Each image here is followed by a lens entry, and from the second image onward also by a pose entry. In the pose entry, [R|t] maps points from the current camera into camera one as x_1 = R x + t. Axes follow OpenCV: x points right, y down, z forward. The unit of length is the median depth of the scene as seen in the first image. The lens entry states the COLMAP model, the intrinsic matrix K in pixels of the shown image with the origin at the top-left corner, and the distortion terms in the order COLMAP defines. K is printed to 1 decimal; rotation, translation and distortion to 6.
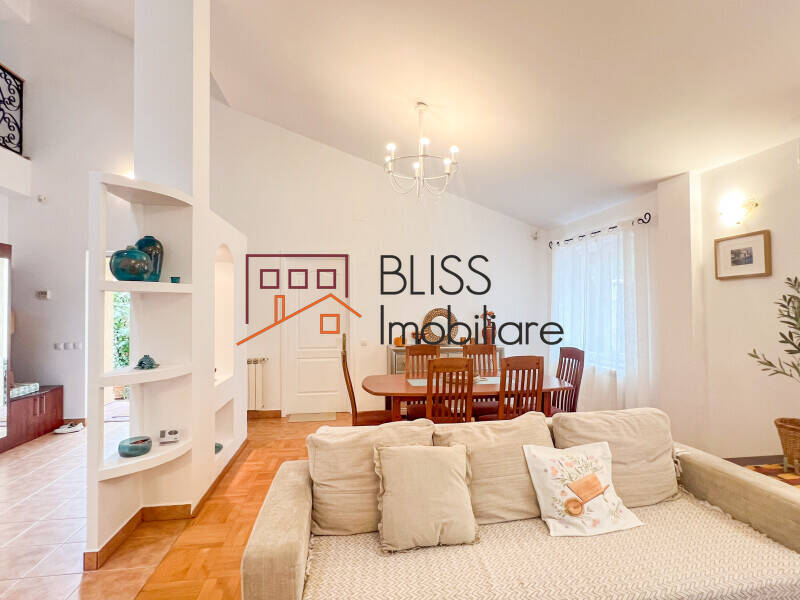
lens RADIAL K [[427.9, 0, 402.4], [0, 427.9, 302.1], [0, 0, 1]] dist [-0.002527, 0.001356]
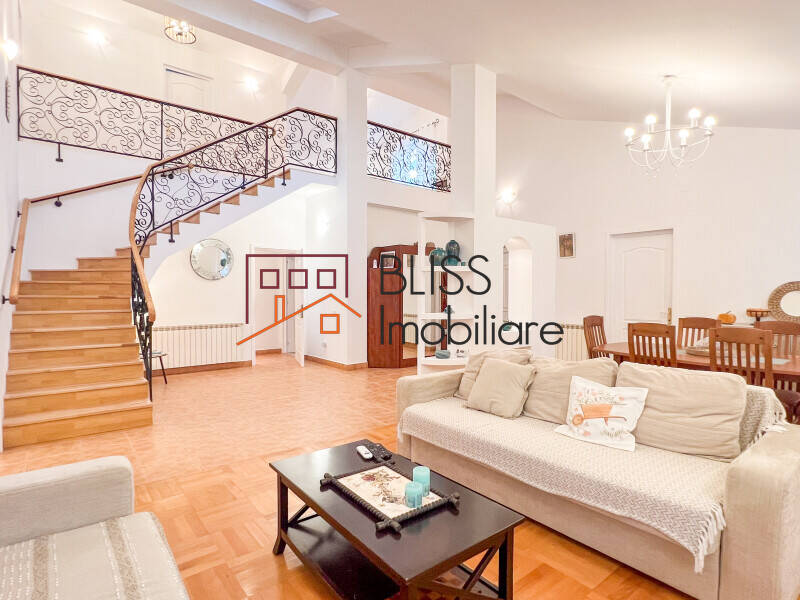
lens RADIAL K [[427.9, 0, 402.4], [0, 427.9, 302.1], [0, 0, 1]] dist [-0.002527, 0.001356]
pose [[0.507821, 0.024727, -0.861107, 1.123186], [0.011807, 0.999294, 0.035658, 0.048992], [0.861381, -0.028275, 0.507171, -0.129573]]
